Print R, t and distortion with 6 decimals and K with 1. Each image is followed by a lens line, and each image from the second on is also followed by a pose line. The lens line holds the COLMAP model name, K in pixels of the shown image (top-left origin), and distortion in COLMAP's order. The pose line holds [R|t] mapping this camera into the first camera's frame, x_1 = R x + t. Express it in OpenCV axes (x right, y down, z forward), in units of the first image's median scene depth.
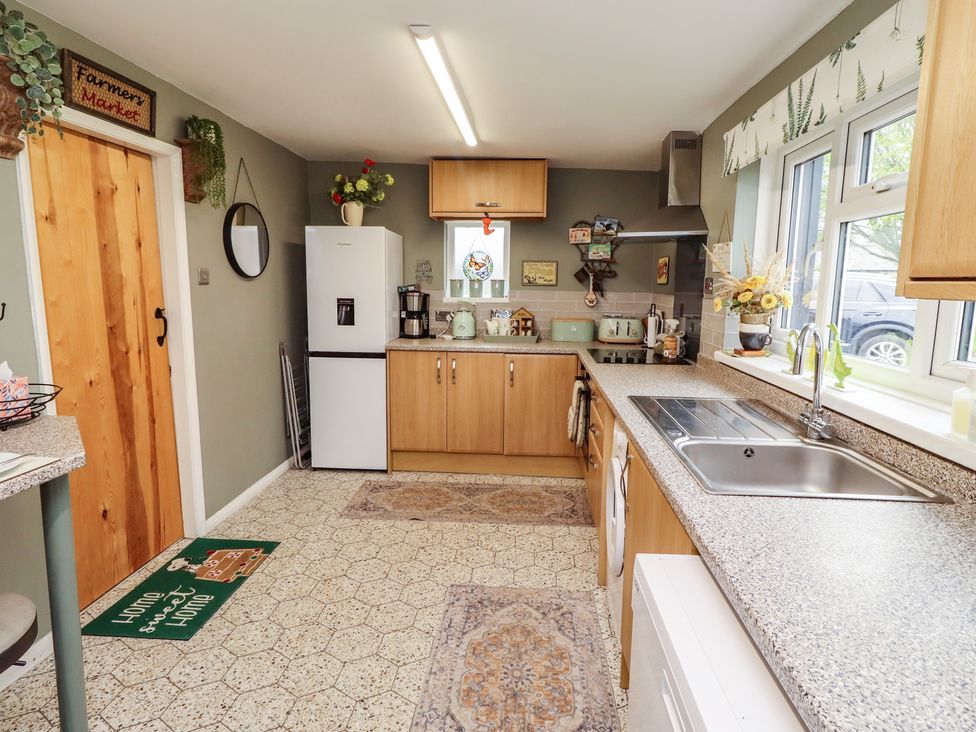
lens RADIAL K [[519.9, 0, 494.5], [0, 519.9, 350.8], [0, 0, 1]] dist [0.003576, 0.000780]
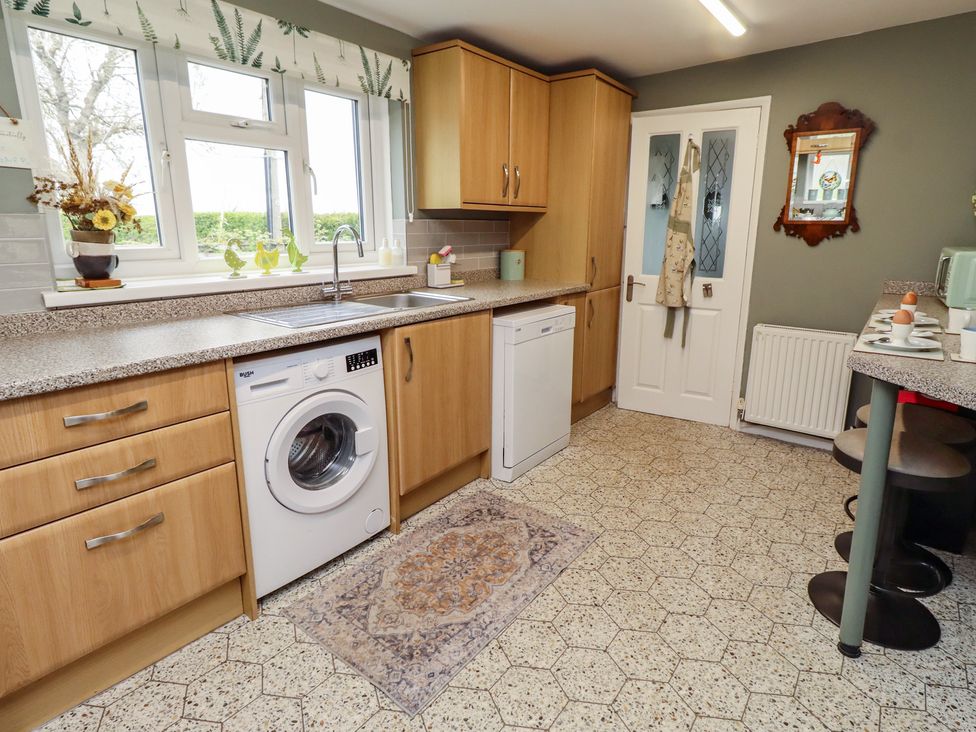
lens RADIAL K [[532.6, 0, 512.1], [0, 532.6, 338.8], [0, 0, 1]] dist [0.003329, 0.000465]
pose [[-0.841361, -0.135390, 0.523241, -0.406765], [0.050635, 0.944112, 0.325711, -0.131159], [-0.538096, 0.300535, -0.787484, 1.202414]]
